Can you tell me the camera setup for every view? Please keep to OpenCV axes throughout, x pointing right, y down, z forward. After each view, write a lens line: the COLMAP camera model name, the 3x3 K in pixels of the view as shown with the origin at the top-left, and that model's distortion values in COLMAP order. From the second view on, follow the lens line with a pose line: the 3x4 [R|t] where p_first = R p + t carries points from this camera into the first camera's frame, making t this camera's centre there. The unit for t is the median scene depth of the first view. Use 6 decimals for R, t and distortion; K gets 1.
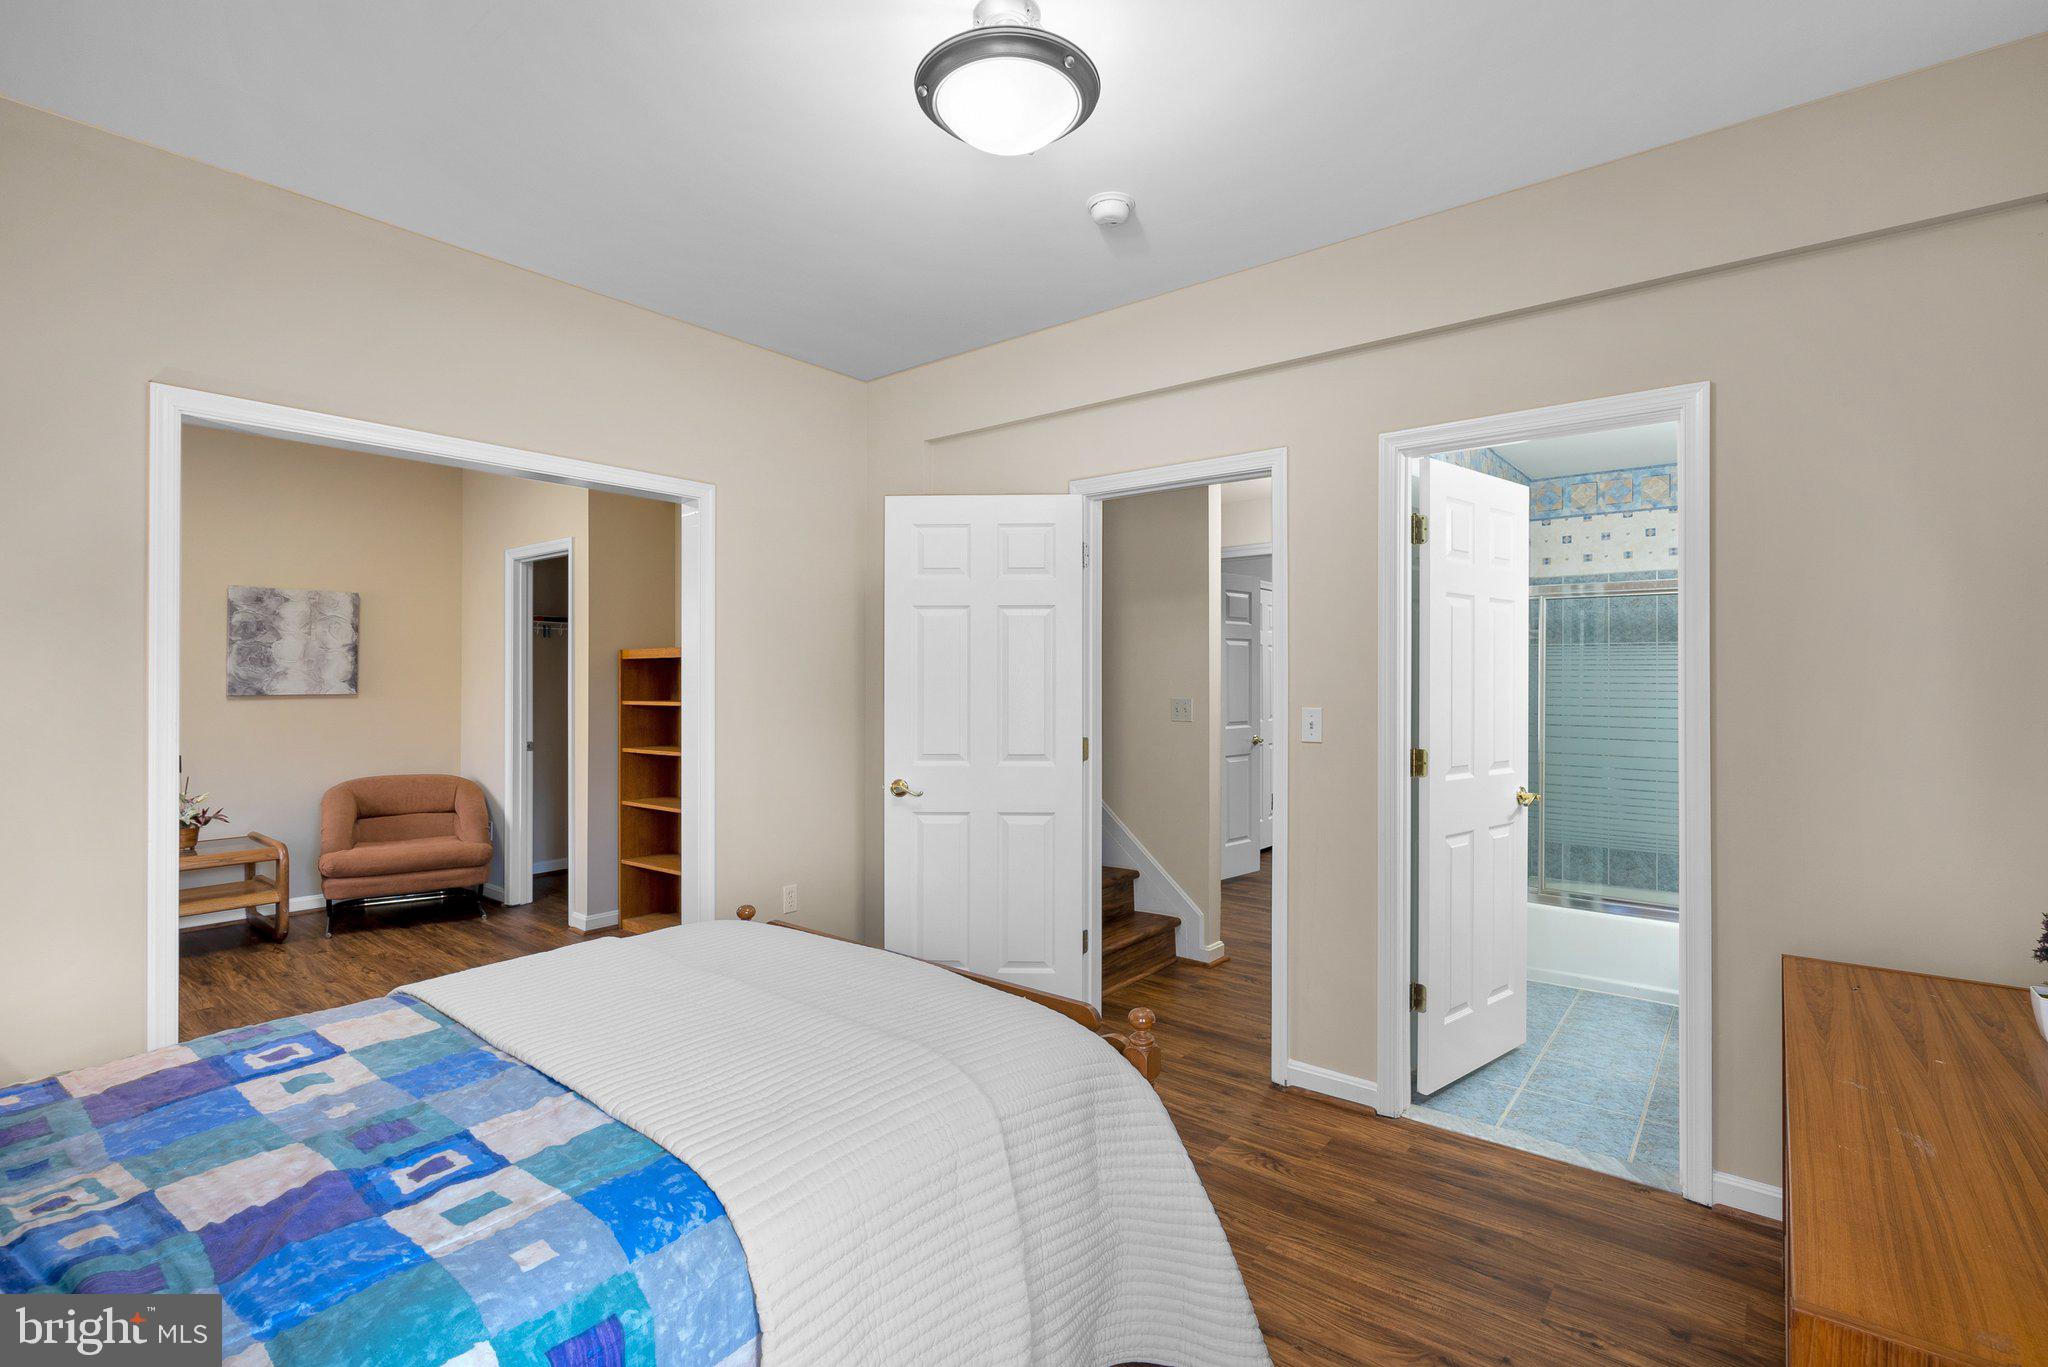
lens RADIAL K [[948.8, 0, 1029.2], [0, 948.8, 676.7], [0, 0, 1]] dist [-0.005325, 0.005559]
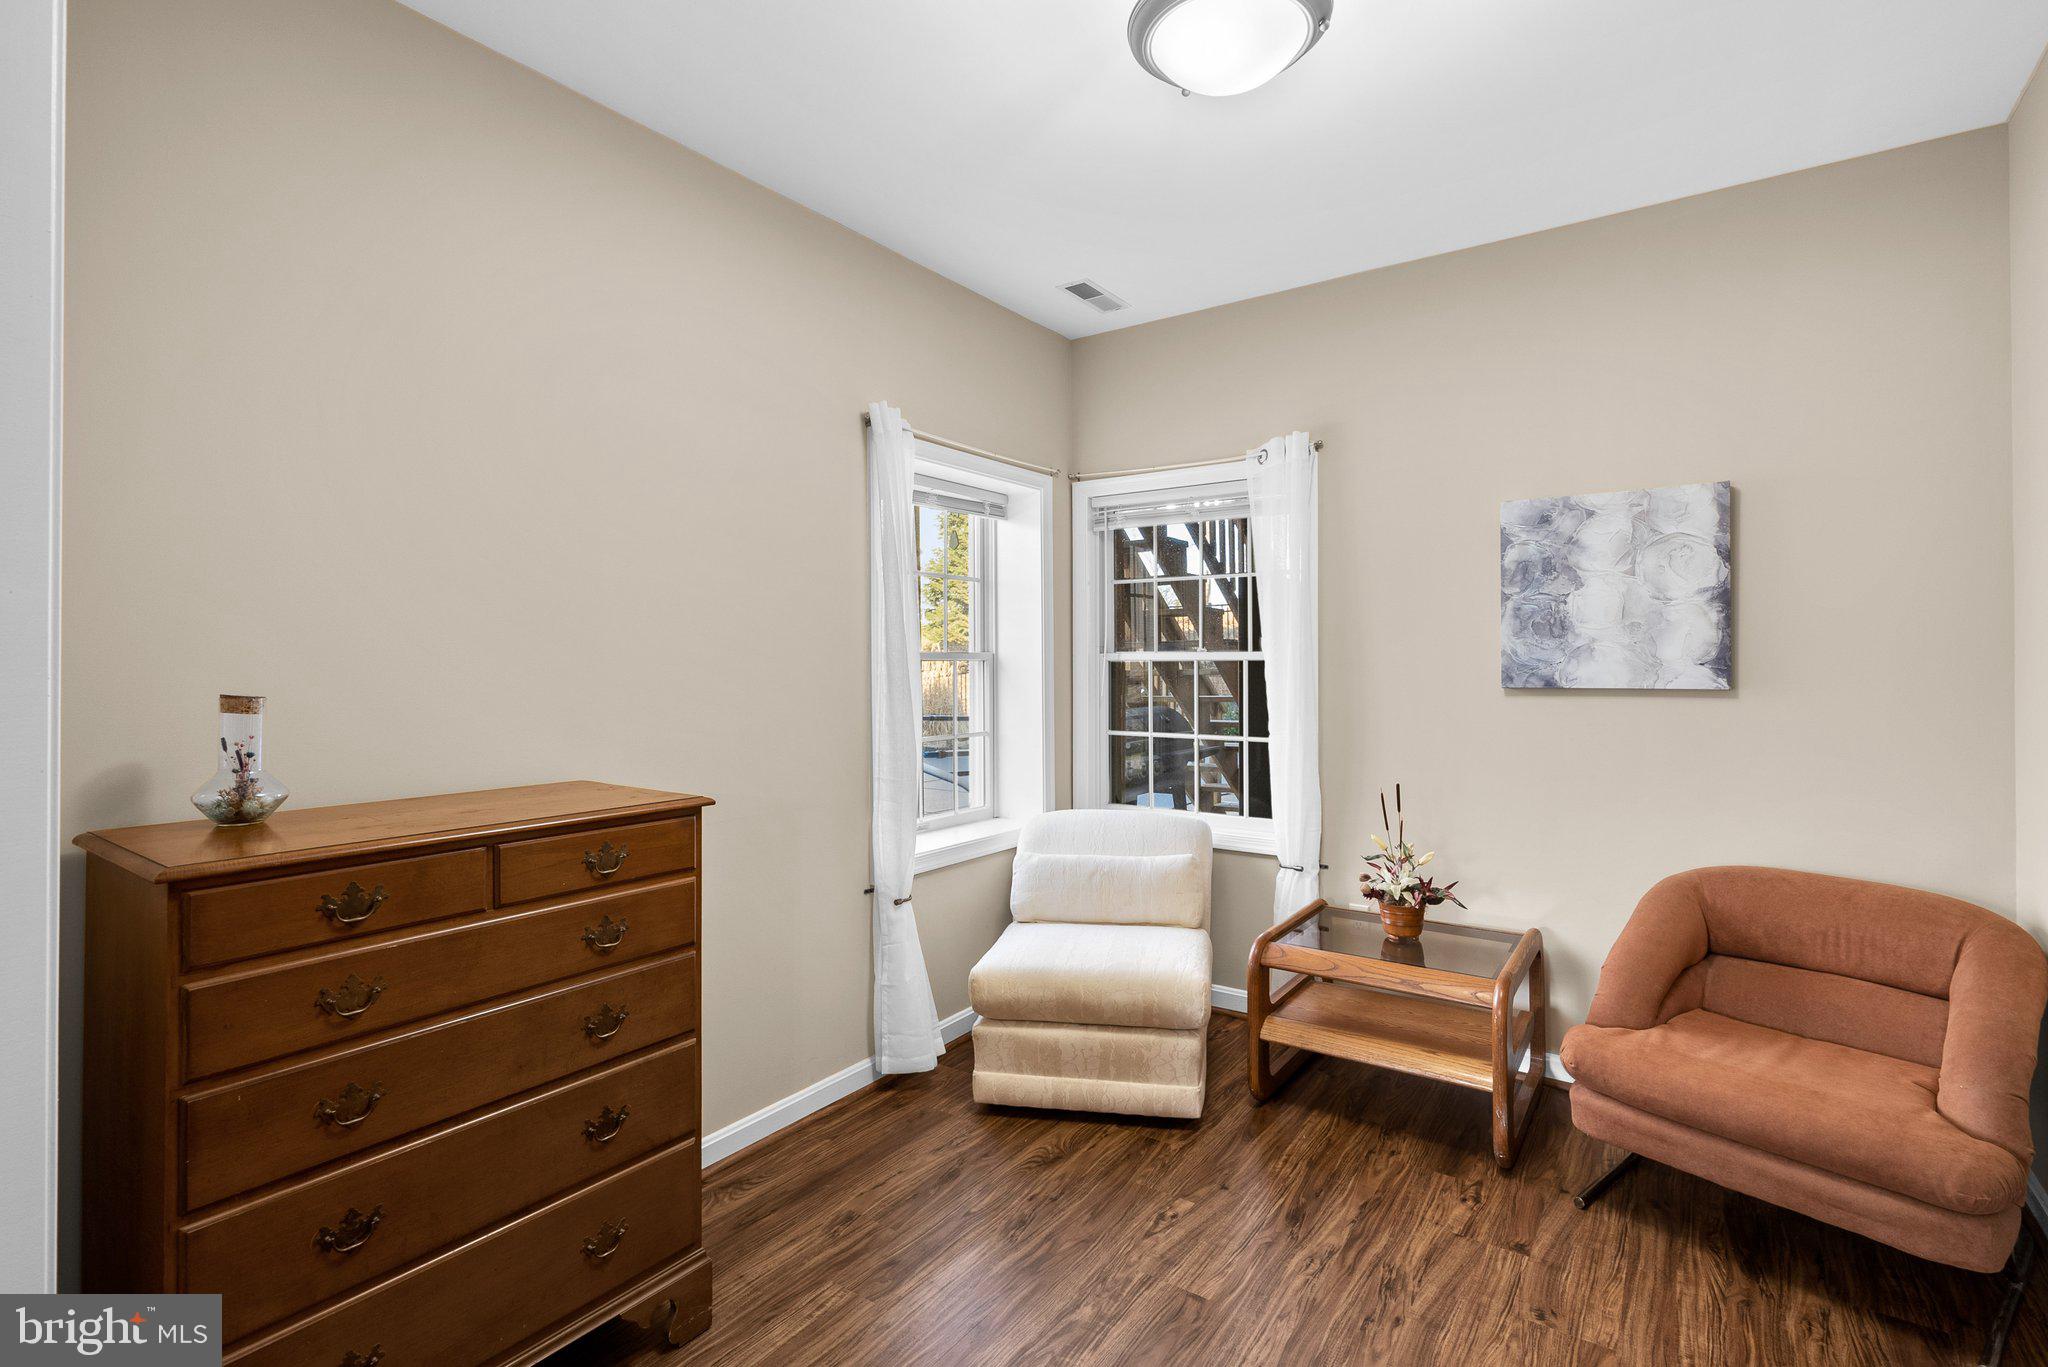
lens RADIAL K [[948.8, 0, 1031.0], [0, 948.8, 661.8], [0, 0, 1]] dist [-0.005325, 0.005559]
pose [[0.060914, -0.004212, -0.998134, -0.262071], [0.005563, 0.999977, -0.003880, 0.003973], [0.998127, -0.005317, 0.060937, 0.647179]]
